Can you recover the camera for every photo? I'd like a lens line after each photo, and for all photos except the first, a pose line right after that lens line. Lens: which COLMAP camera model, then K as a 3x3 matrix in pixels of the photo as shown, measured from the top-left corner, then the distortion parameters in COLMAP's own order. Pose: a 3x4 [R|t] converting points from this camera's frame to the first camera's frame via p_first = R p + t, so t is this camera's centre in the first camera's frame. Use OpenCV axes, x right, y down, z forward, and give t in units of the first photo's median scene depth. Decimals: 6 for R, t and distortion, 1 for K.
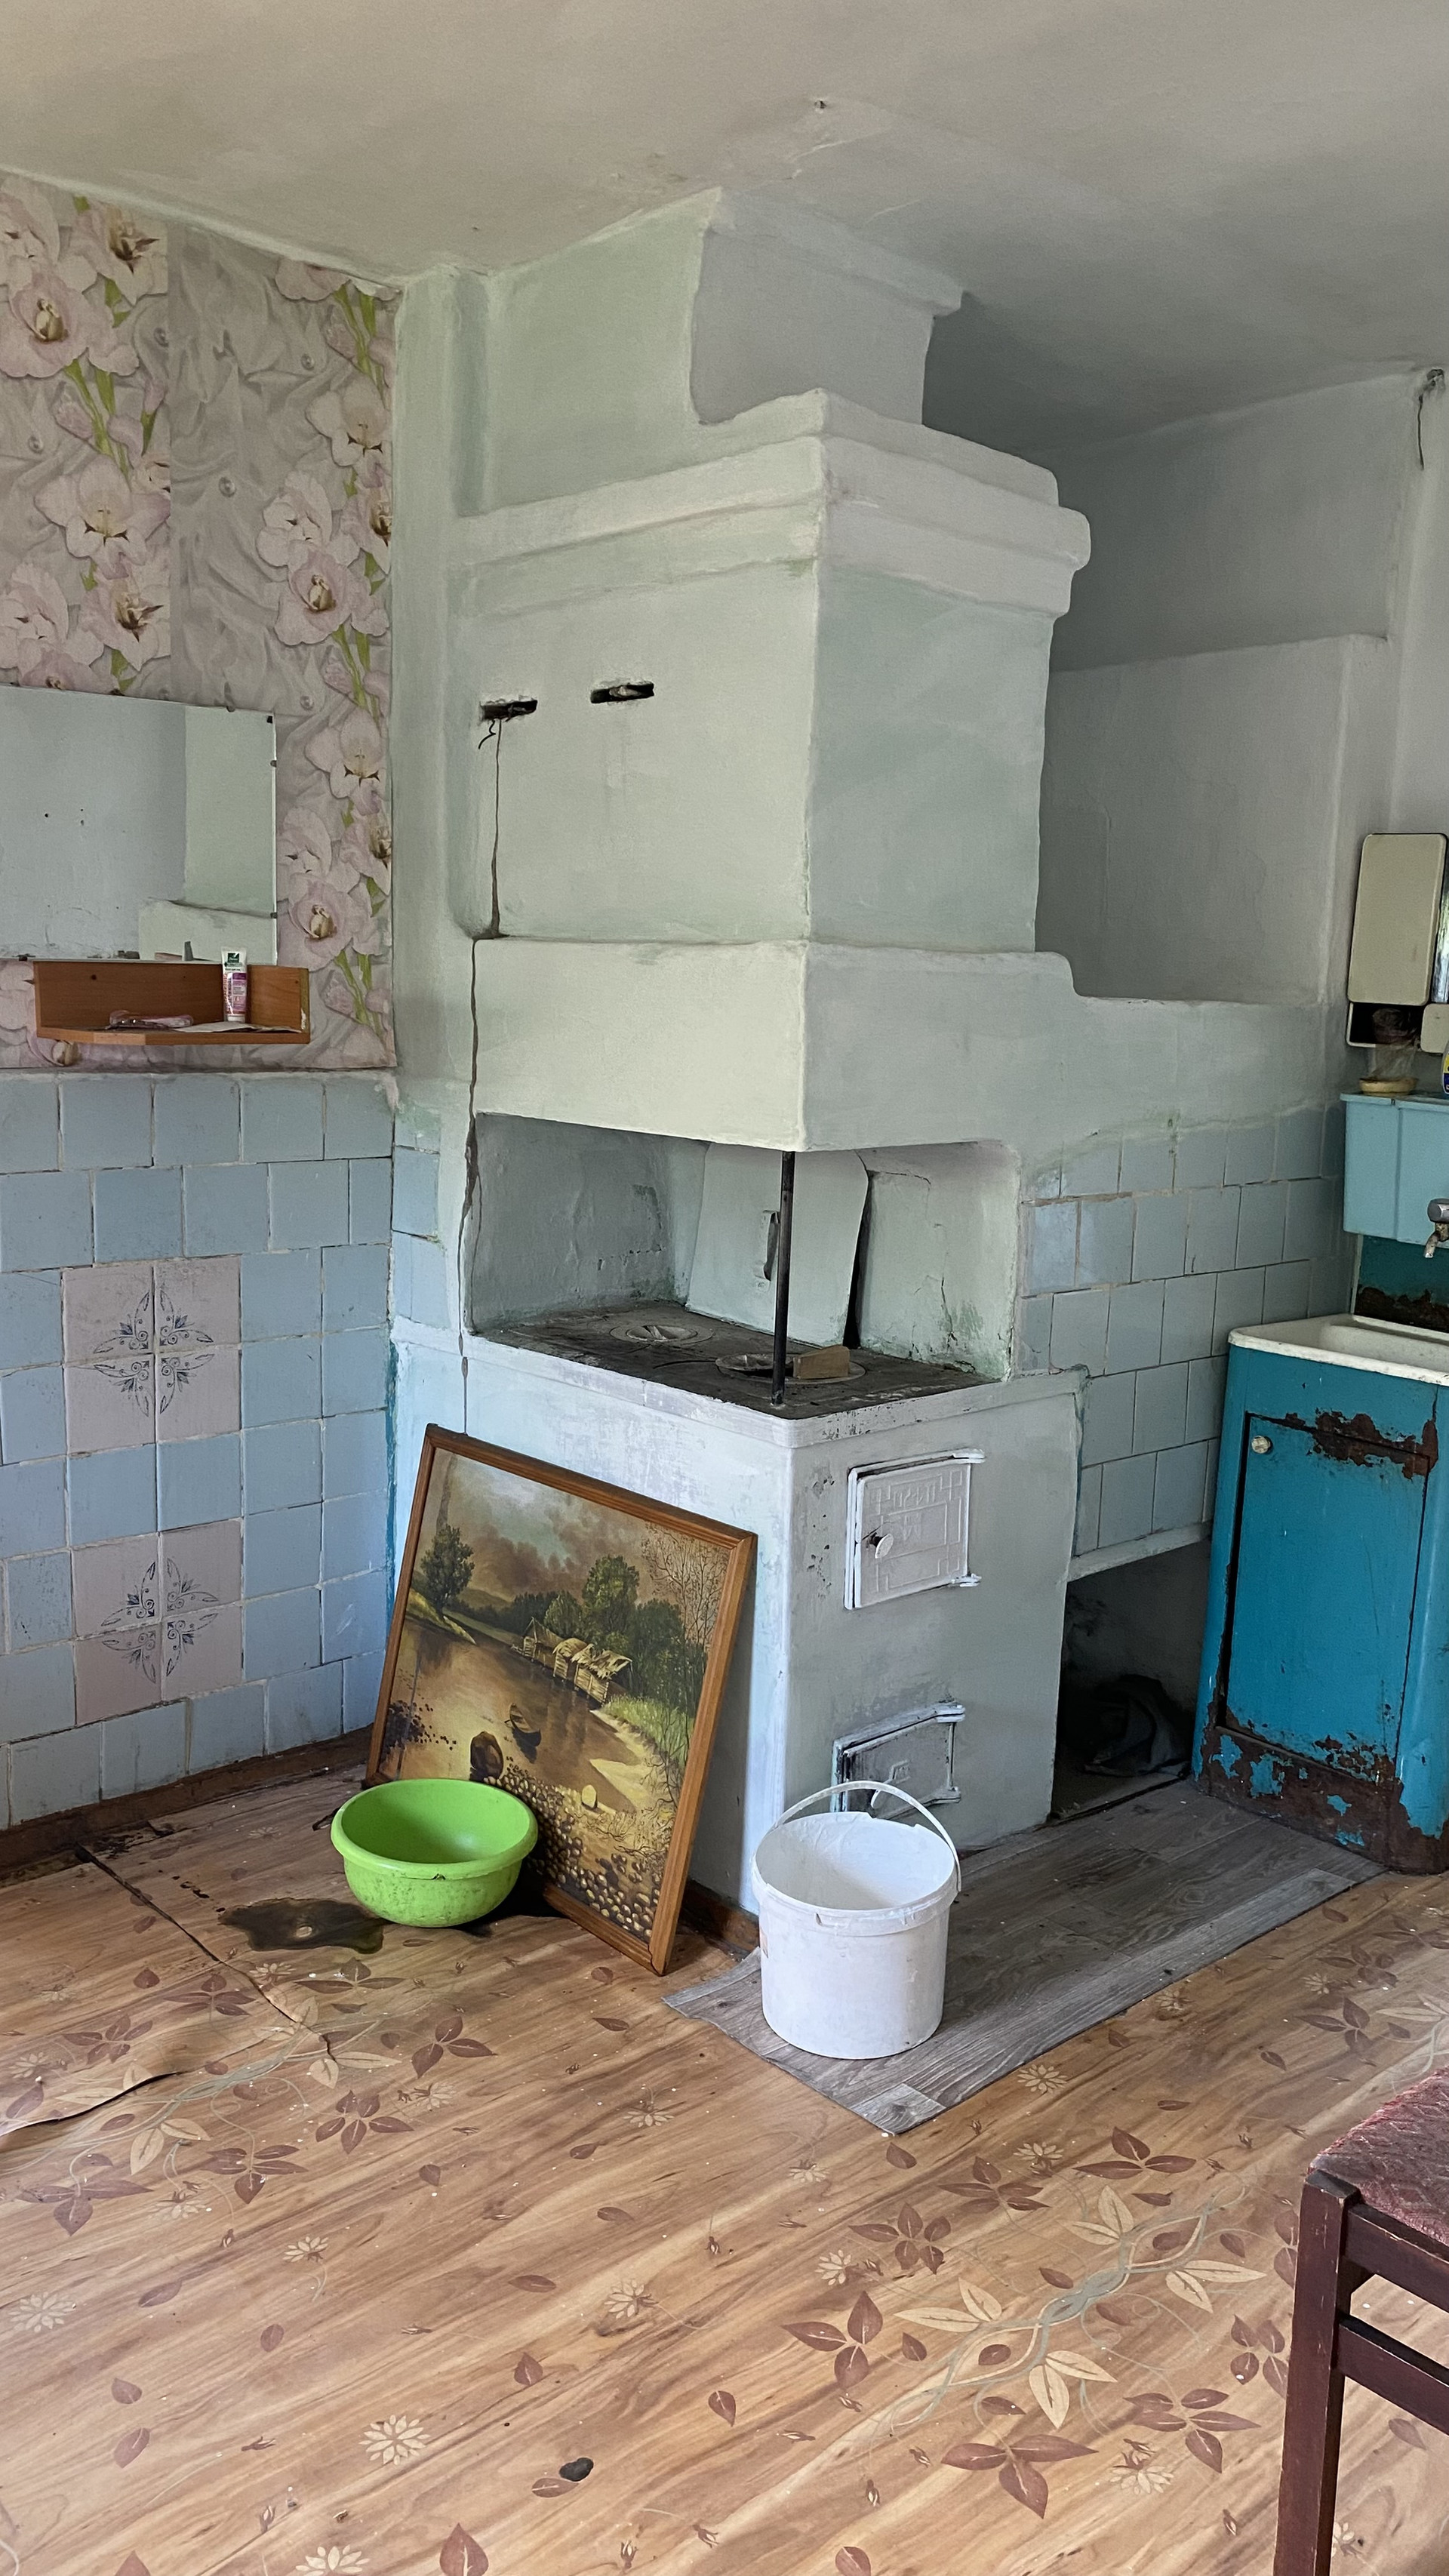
lens RADIAL K [[2001.0, 0, 736.9], [0, 2001.0, 1294.6], [0, 0, 1]] dist [0.031804, -0.004986]
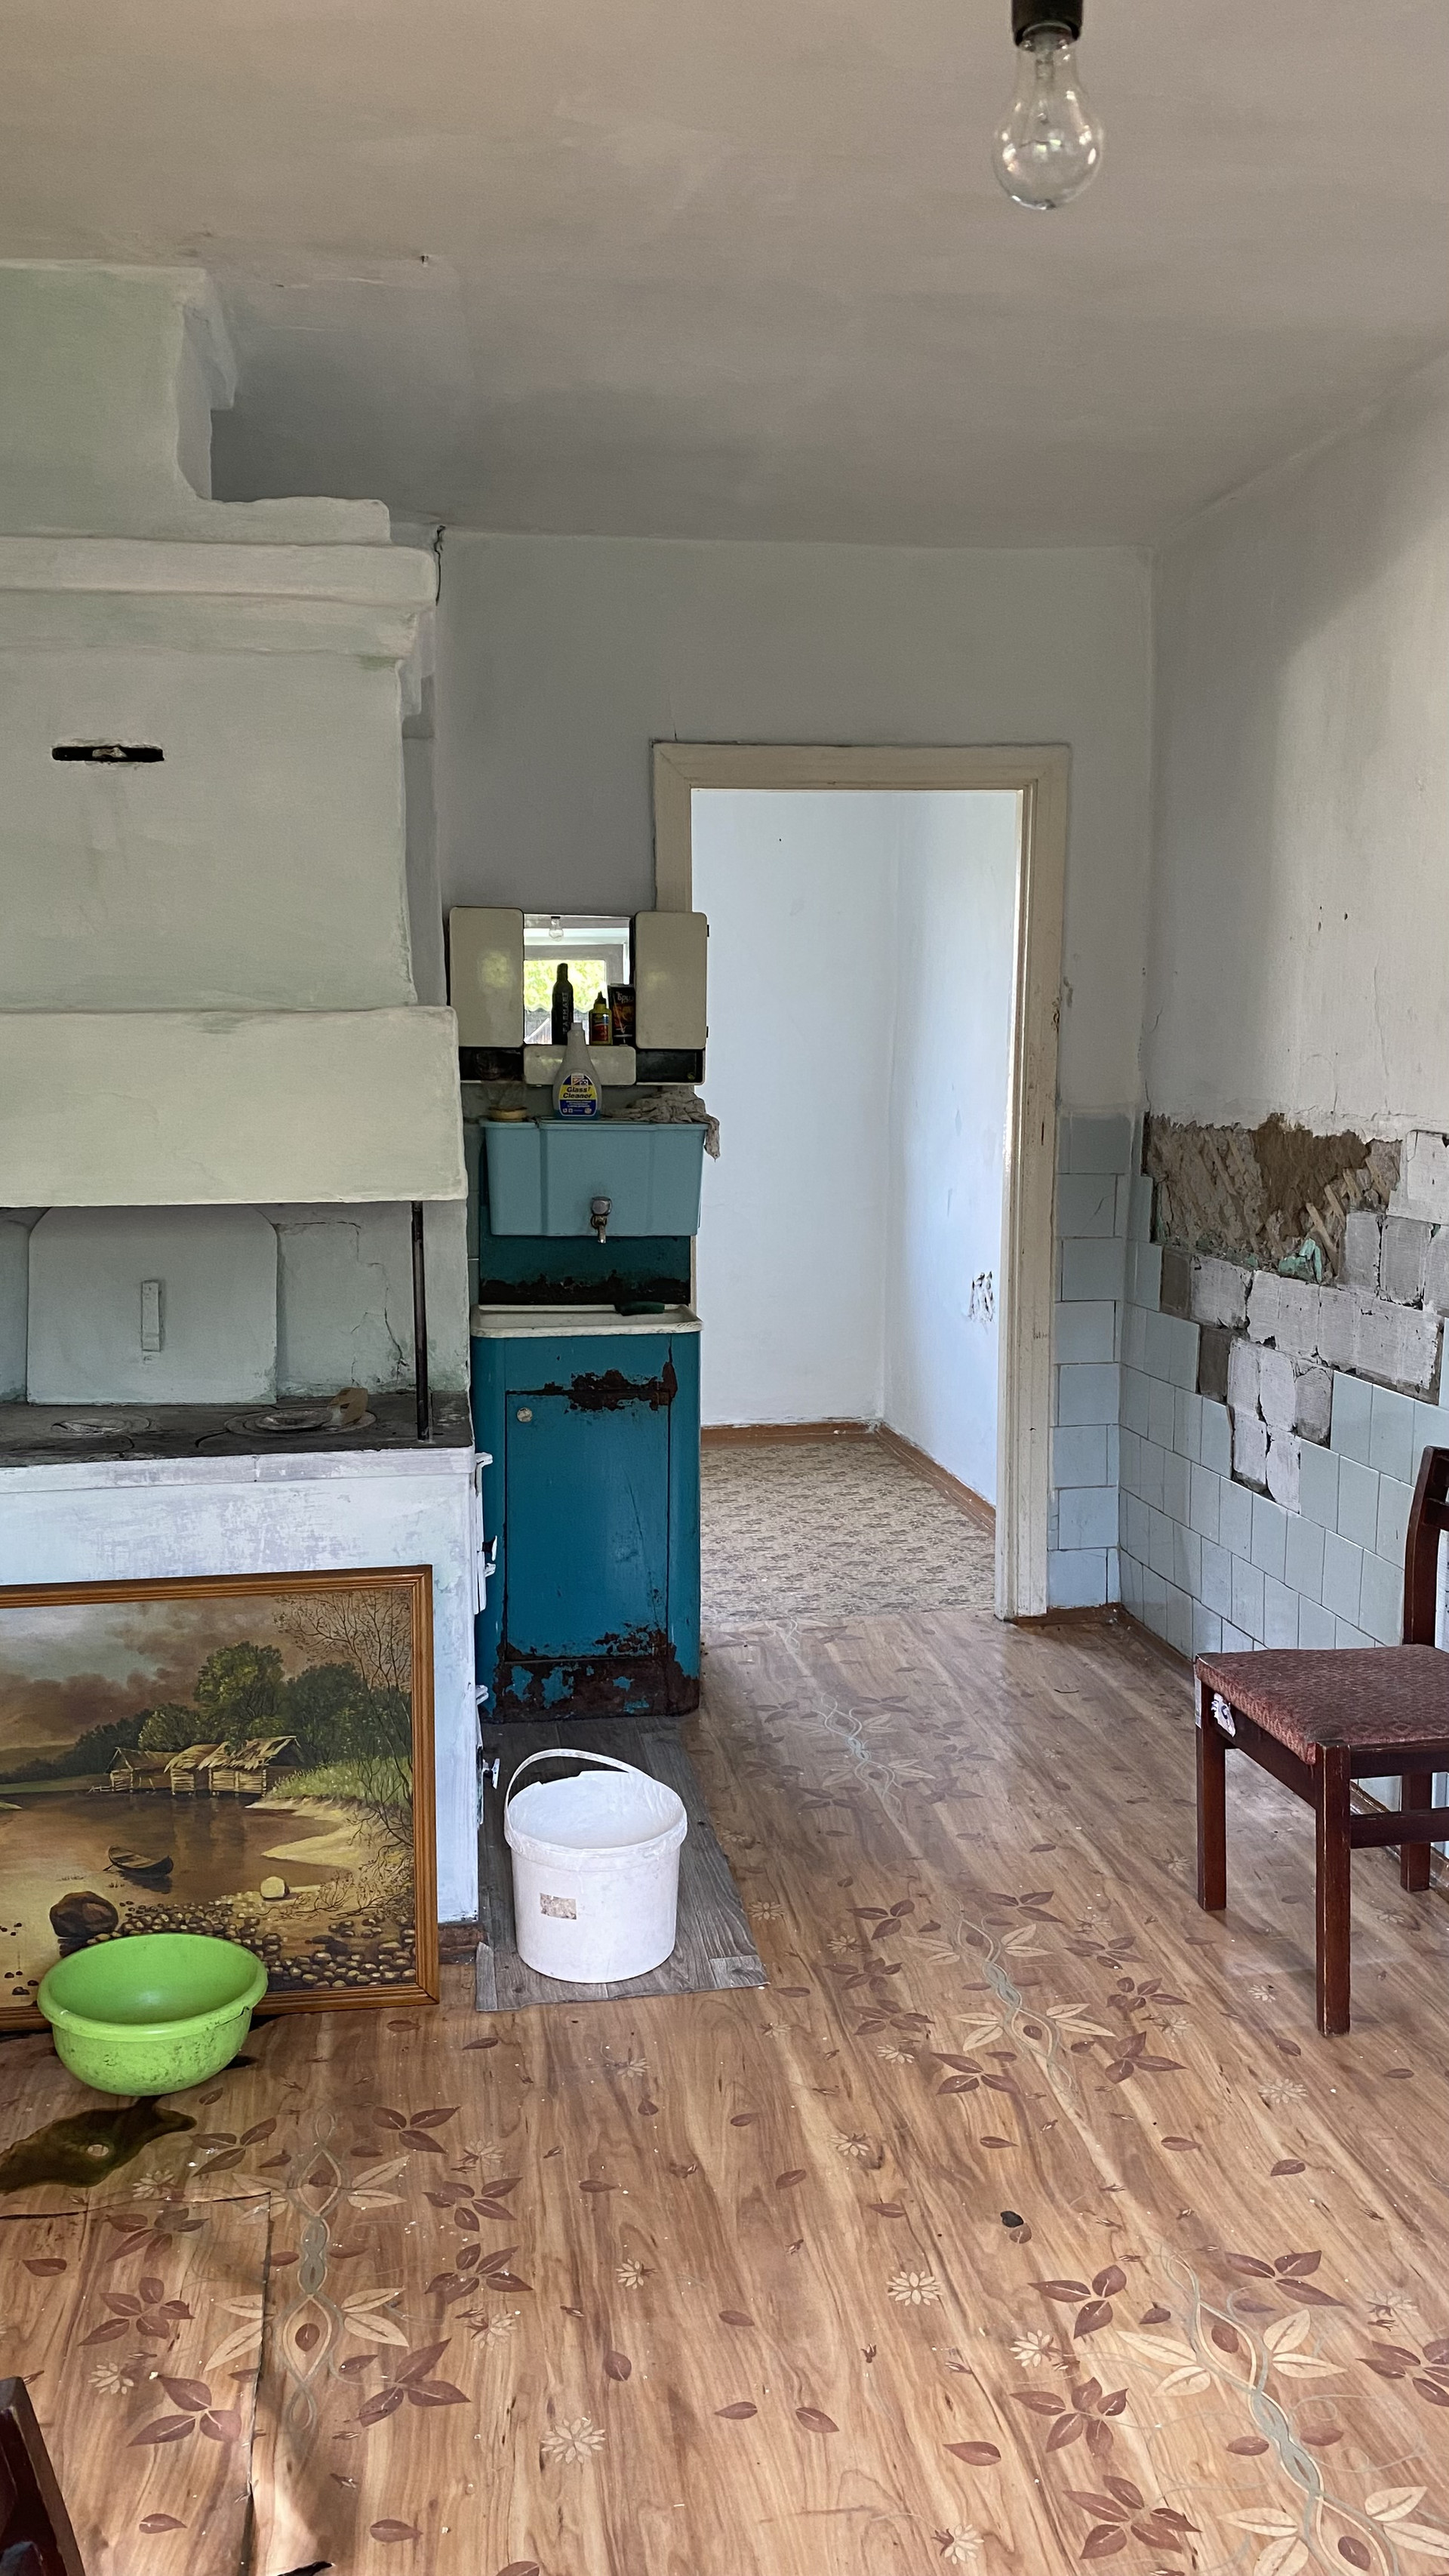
lens RADIAL K [[1998.5, 0, 723.3], [0, 1998.5, 1330.6], [0, 0, 1]] dist [0.010161, 0.002210]
pose [[0.563127, -0.167275, 0.809263, -0.707720], [0.163904, 0.982451, 0.089021, -0.068742], [-0.809952, 0.082512, 0.580662, 0.238800]]
